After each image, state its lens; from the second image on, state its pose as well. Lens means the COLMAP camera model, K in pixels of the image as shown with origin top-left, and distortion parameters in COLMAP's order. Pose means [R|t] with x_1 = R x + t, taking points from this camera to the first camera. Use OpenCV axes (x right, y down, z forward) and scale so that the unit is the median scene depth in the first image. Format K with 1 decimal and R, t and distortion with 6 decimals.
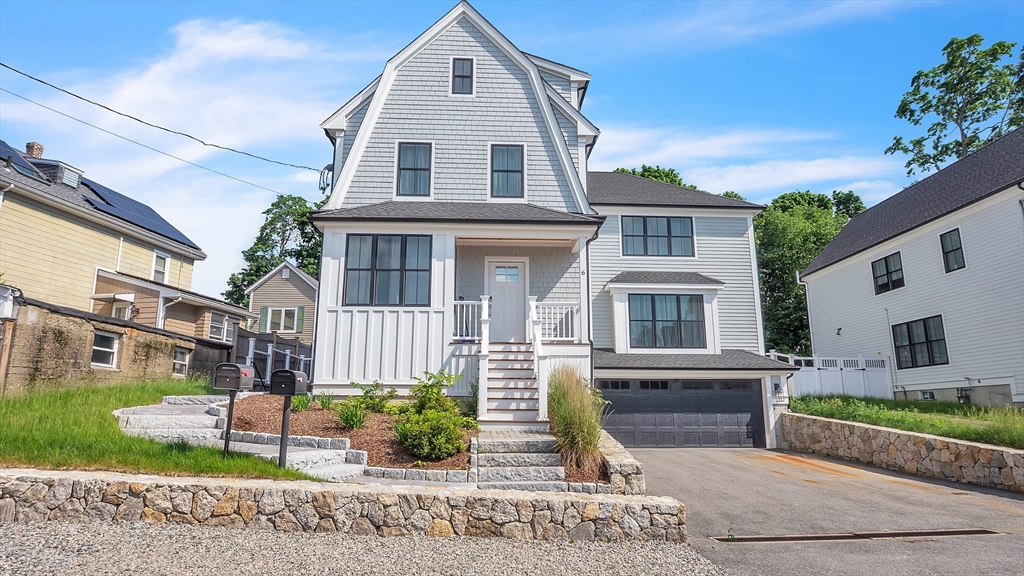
lens RADIAL K [[562.4, 0, 513.7], [0, 562.4, 297.8], [0, 0, 1]] dist [-0.004430, -0.006265]
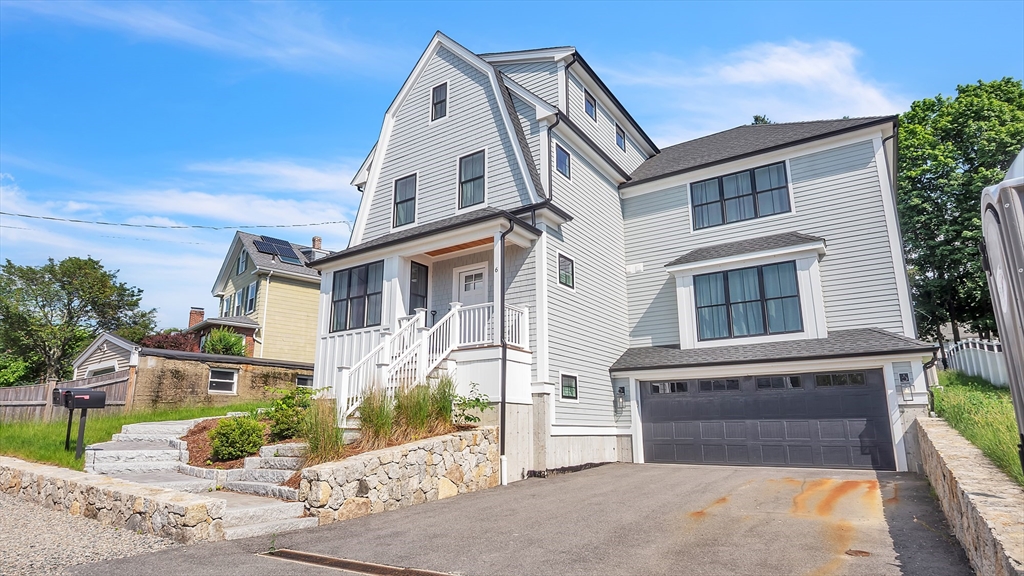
lens RADIAL K [[562.4, 0, 513.7], [0, 562.4, 297.8], [0, 0, 1]] dist [-0.004430, -0.006265]
pose [[0.797085, -0.141798, -0.586983, 0.585550], [0.126918, 0.989666, -0.066728, 0.057205], [0.590379, -0.021311, 0.806845, 0.223466]]
